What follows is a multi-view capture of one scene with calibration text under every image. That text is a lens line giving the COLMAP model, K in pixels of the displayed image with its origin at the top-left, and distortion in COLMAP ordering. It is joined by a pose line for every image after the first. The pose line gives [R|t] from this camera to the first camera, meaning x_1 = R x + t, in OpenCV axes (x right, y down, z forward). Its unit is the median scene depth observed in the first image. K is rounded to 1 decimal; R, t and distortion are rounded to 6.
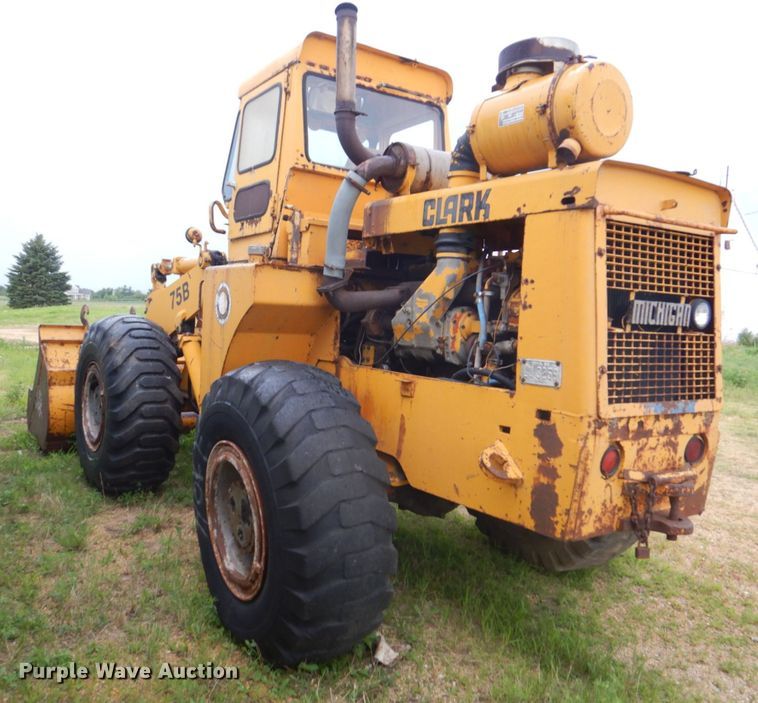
lens RADIAL K [[652.7, 0, 379.0], [0, 652.7, 351.5], [0, 0, 1]] dist [-0.000304, 0.006895]
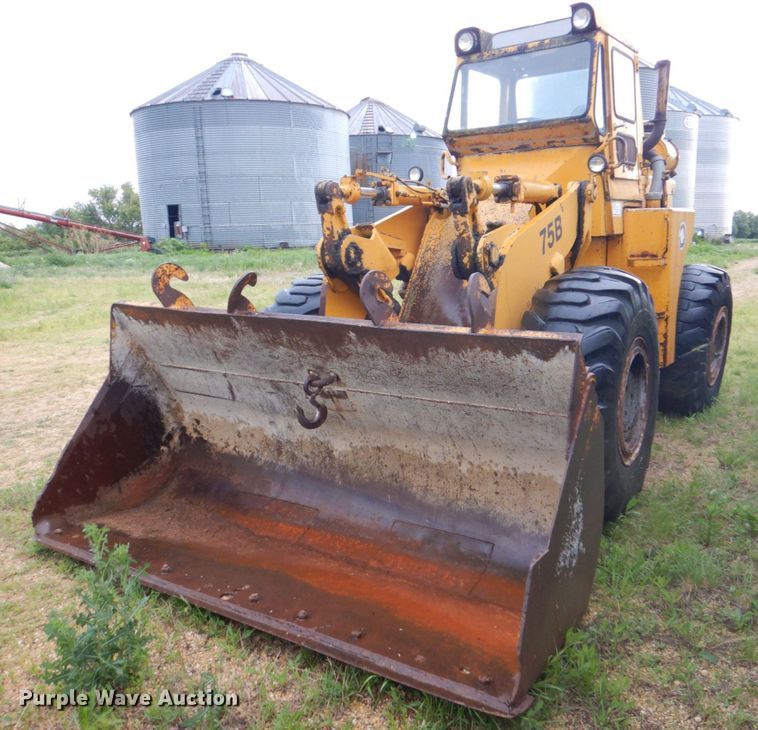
lens RADIAL K [[701.1, 0, 417.7], [0, 701.1, 367.8], [0, 0, 1]] dist [0.001886, 0.003774]
pose [[-0.383310, -0.215711, 0.898077, -2.053702], [0.061503, 0.964226, 0.257849, -0.318502], [-0.921570, 0.154070, -0.356330, 2.988771]]
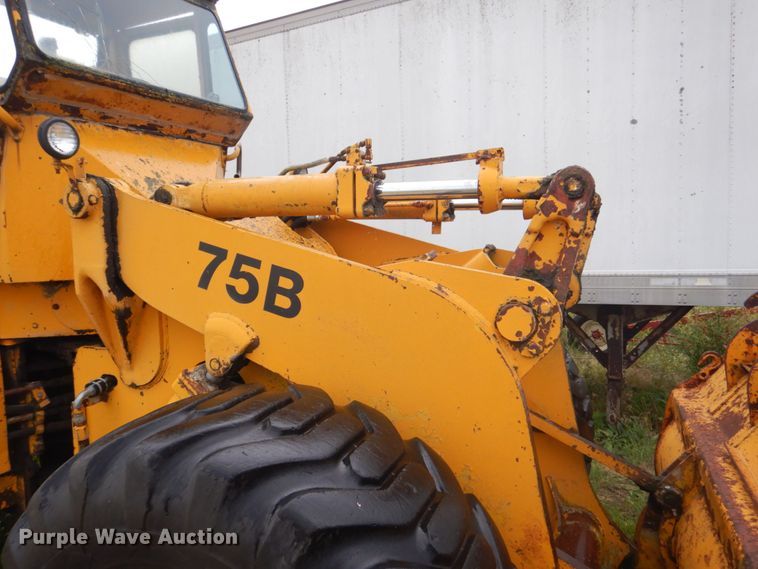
lens RADIAL K [[545.8, 0, 375.2], [0, 545.8, 283.2], [0, 0, 1]] dist [0.006473, -0.000275]
pose [[-0.864397, 0.015652, -0.502567, -0.081188], [-0.061023, 0.988862, 0.135753, -0.273458], [0.499094, 0.148013, -0.853813, 2.973127]]
